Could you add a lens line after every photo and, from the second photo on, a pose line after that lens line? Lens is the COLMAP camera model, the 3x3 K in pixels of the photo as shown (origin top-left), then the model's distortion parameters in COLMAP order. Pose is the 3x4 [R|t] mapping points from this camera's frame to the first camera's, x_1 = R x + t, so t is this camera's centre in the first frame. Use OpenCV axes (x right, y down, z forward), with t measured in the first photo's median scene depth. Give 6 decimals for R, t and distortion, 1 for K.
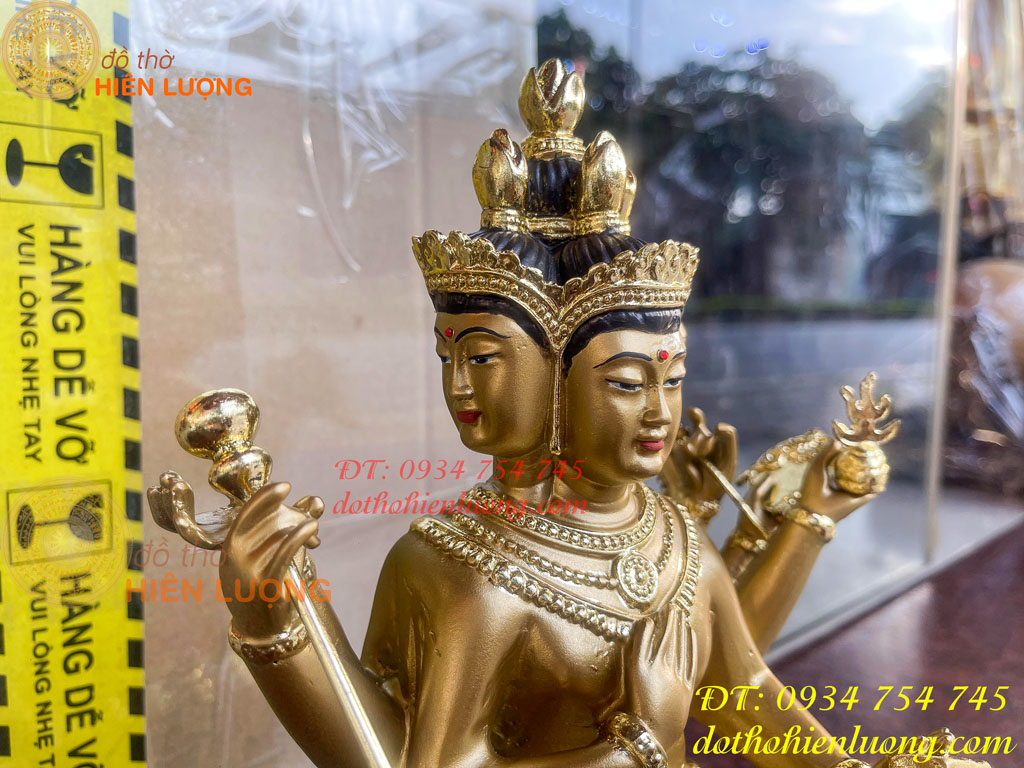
lens RADIAL K [[812.7, 0, 515.7], [0, 812.7, 384.9], [0, 0, 1]] dist [0.047829, -0.117149]
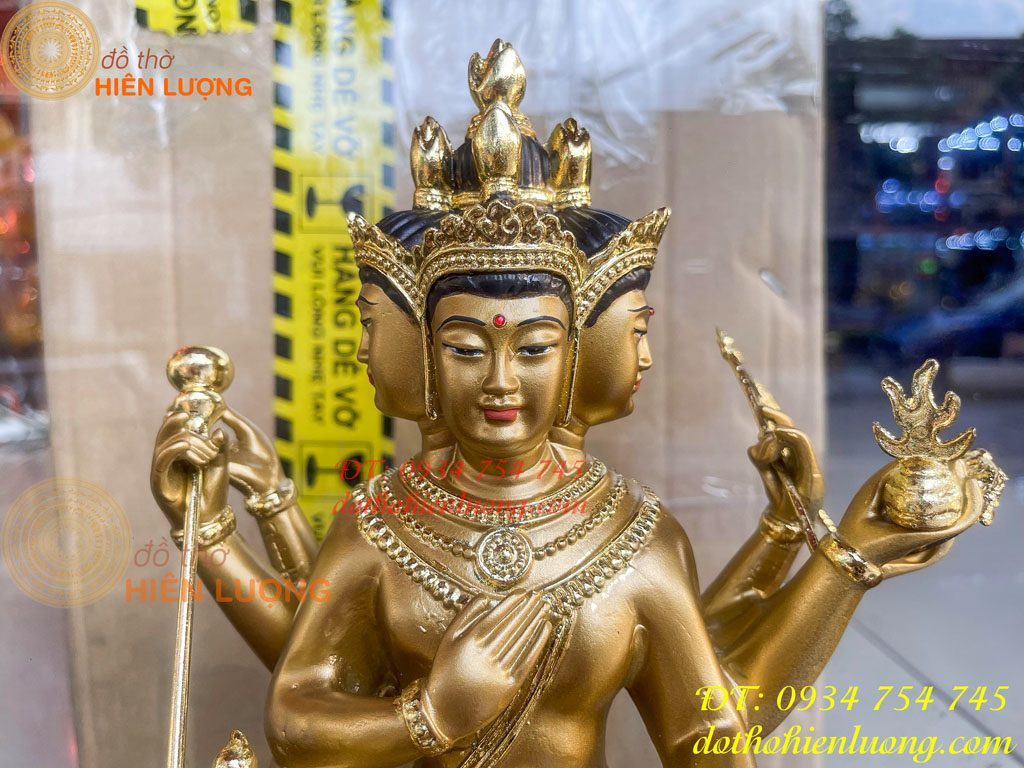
lens RADIAL K [[812.7, 0, 515.7], [0, 812.7, 384.9], [0, 0, 1]] dist [0.047829, -0.117149]
pose [[0.756628, 0.033992, -0.652962, 0.755118], [-0.060396, 0.998012, -0.018030, 0.050936], [0.651051, 0.053078, 0.757176, 0.266341]]
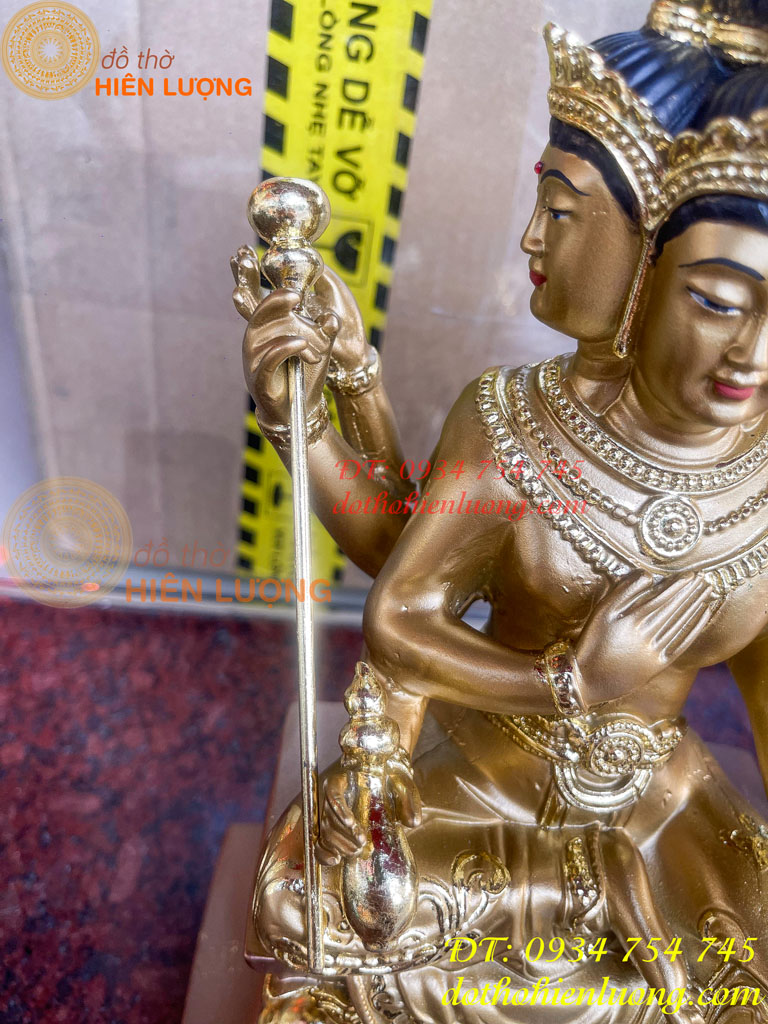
lens RADIAL K [[798.9, 0, 387.9], [0, 798.9, 516.9], [0, 0, 1]] dist [-0.008710, 0.001187]
pose [[0.744917, 0.456051, -0.486947, 0.319240], [-0.191093, 0.845152, 0.499201, -0.125668], [0.639205, -0.278811, 0.716716, 0.217447]]
